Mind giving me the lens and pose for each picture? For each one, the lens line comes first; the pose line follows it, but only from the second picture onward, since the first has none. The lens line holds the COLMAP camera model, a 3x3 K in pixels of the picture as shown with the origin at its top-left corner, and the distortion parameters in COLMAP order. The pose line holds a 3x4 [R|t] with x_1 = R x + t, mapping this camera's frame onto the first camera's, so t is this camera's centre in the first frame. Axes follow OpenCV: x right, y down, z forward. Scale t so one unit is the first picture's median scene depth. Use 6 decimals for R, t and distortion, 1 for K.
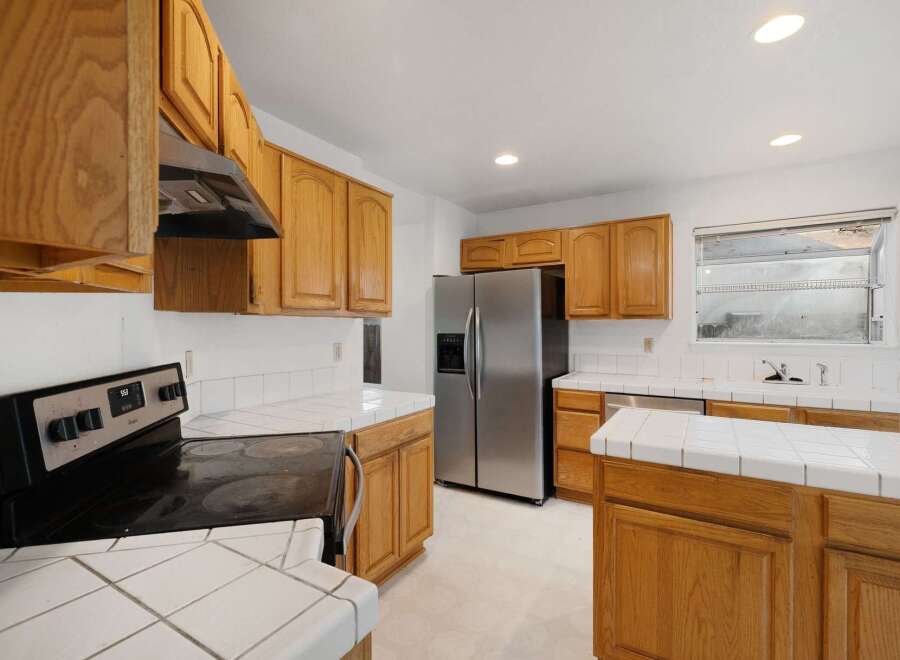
lens RADIAL K [[419.5, 0, 450.0], [0, 419.5, 330.0], [0, 0, 1]] dist [-0.021512, 0.000025]
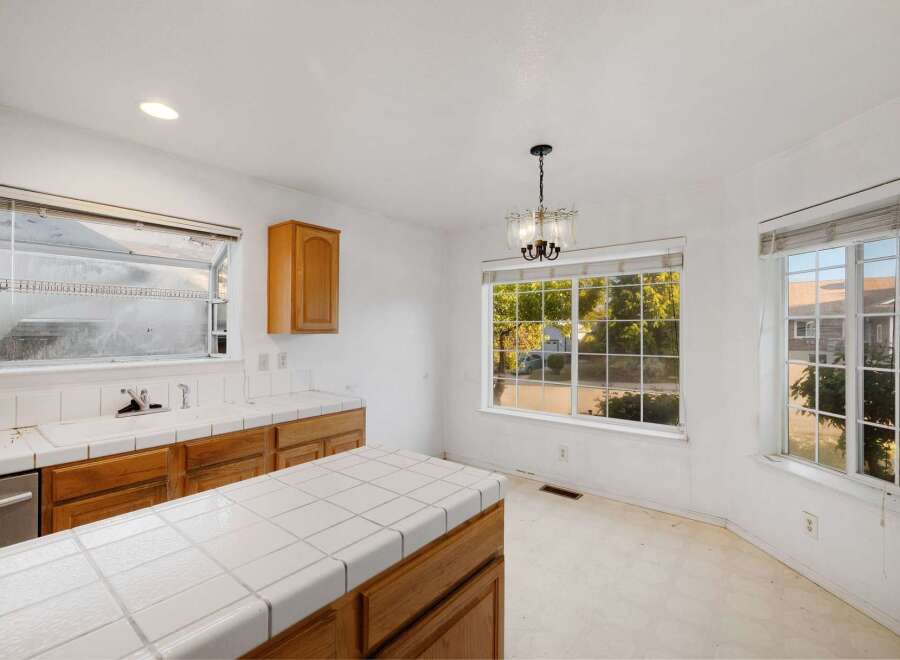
lens RADIAL K [[416.1, 0, 448.3], [0, 416.1, 333.0], [0, 0, 1]] dist [0.001997, 0.000959]
pose [[0.131702, -0.004759, 0.991278, 0.077129], [0.009726, 0.999947, 0.003508, -0.025325], [-0.991242, 0.009179, 0.131741, 0.293961]]
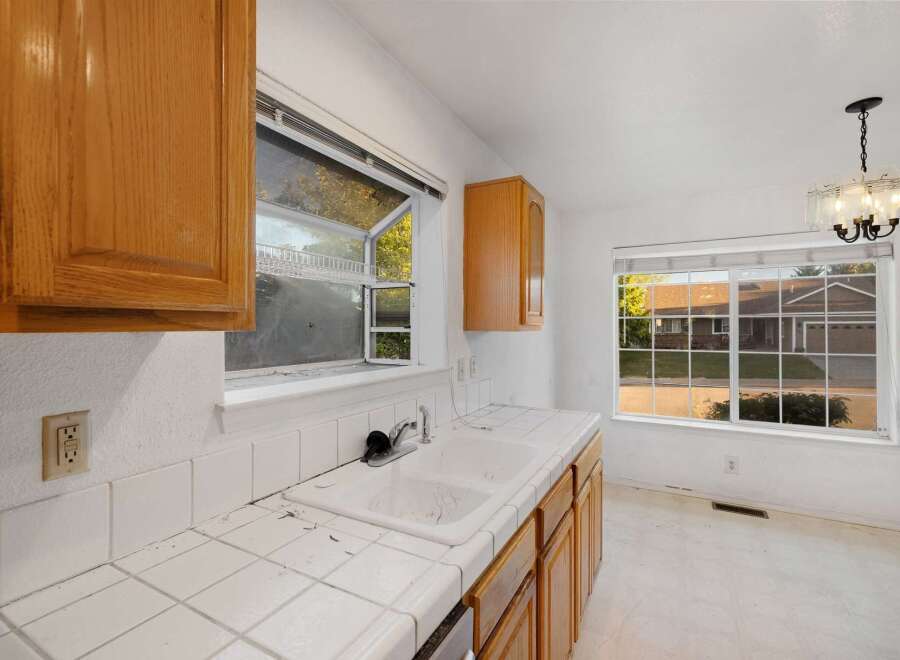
lens RADIAL K [[421.9, 0, 449.5], [0, 421.9, 326.2], [0, 0, 1]] dist [0.000723, 0.000246]
pose [[-0.049829, 0.004253, 0.998749, 0.276973], [0.009512, 0.999948, -0.003783, -0.029617], [-0.998712, 0.009311, -0.049867, 0.941490]]
